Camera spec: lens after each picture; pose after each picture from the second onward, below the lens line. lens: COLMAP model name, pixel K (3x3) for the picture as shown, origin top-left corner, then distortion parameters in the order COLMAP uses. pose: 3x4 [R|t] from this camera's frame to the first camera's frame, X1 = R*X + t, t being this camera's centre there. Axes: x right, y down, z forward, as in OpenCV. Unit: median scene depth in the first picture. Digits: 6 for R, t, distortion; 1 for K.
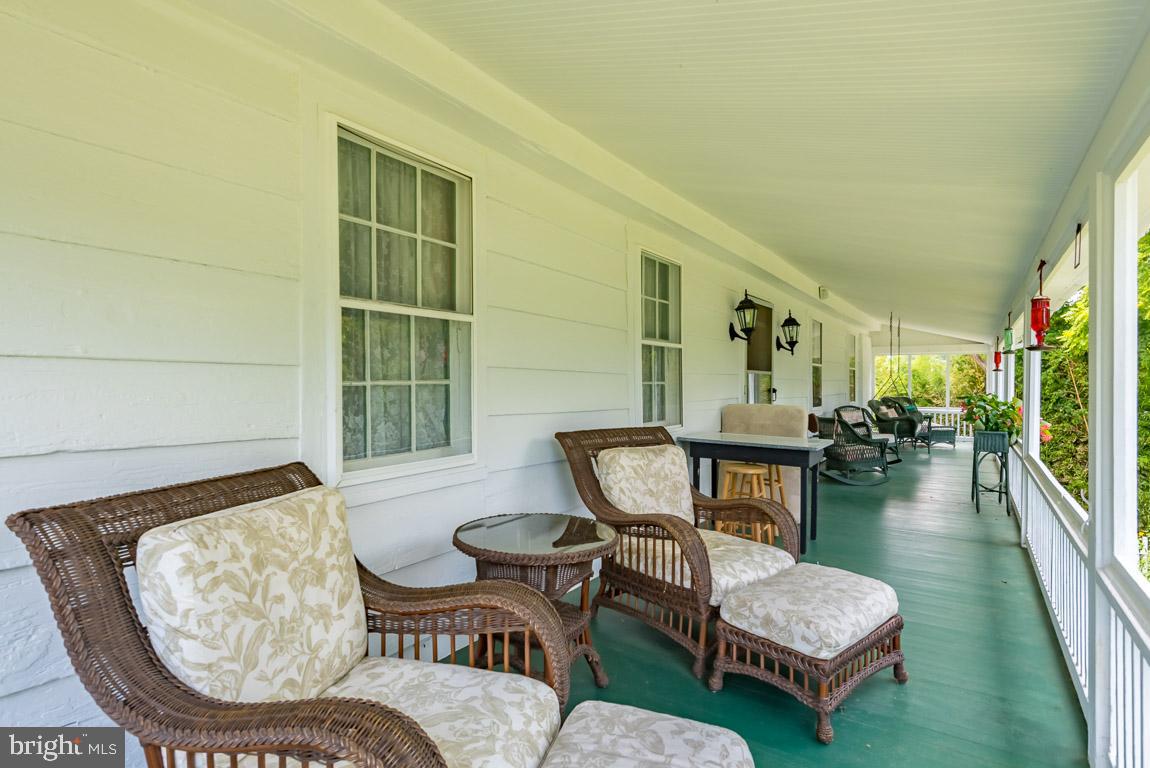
lens RADIAL K [[630.3, 0, 574.9], [0, 630.3, 386.1], [0, 0, 1]] dist [0.000786, 0.000070]
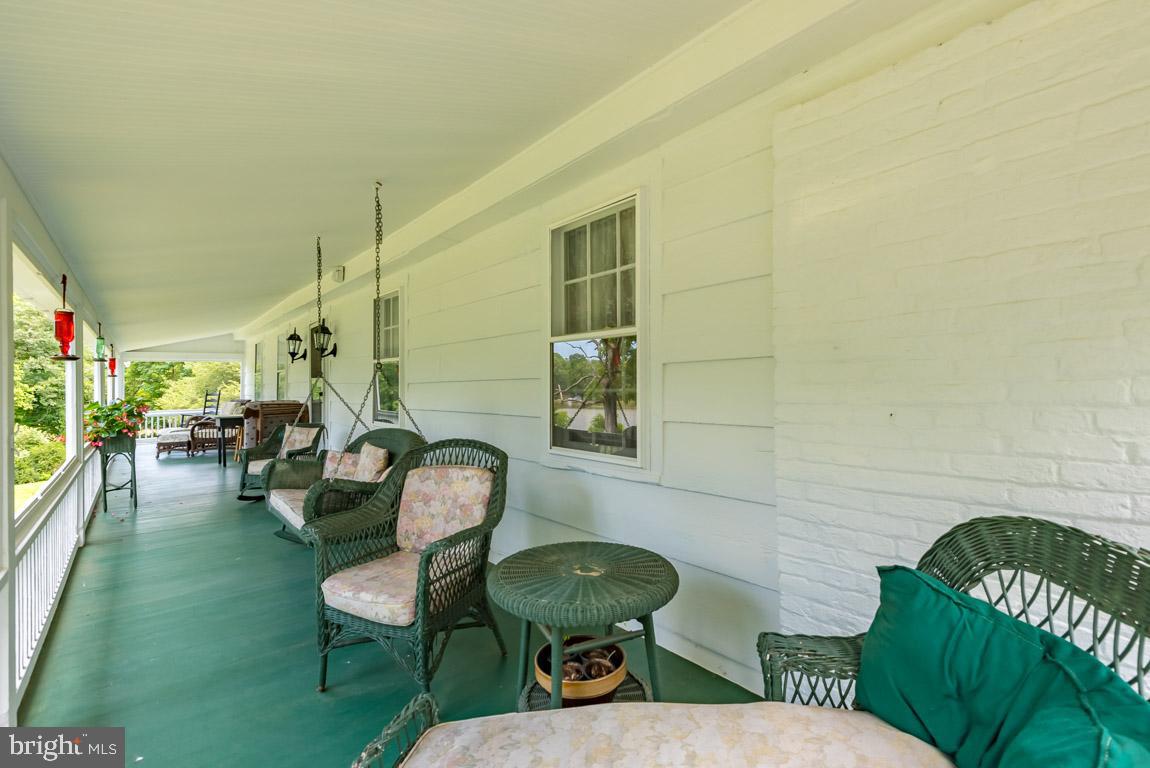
lens RADIAL K [[521.6, 0, 574.8], [0, 521.6, 389.2], [0, 0, 1]] dist [0.018898, -0.003343]
pose [[-0.312537, 0.001472, -0.949904, 0.758225], [0.002267, 0.999997, 0.000803, -0.011006], [0.949903, -0.001902, -0.312540, 1.289397]]
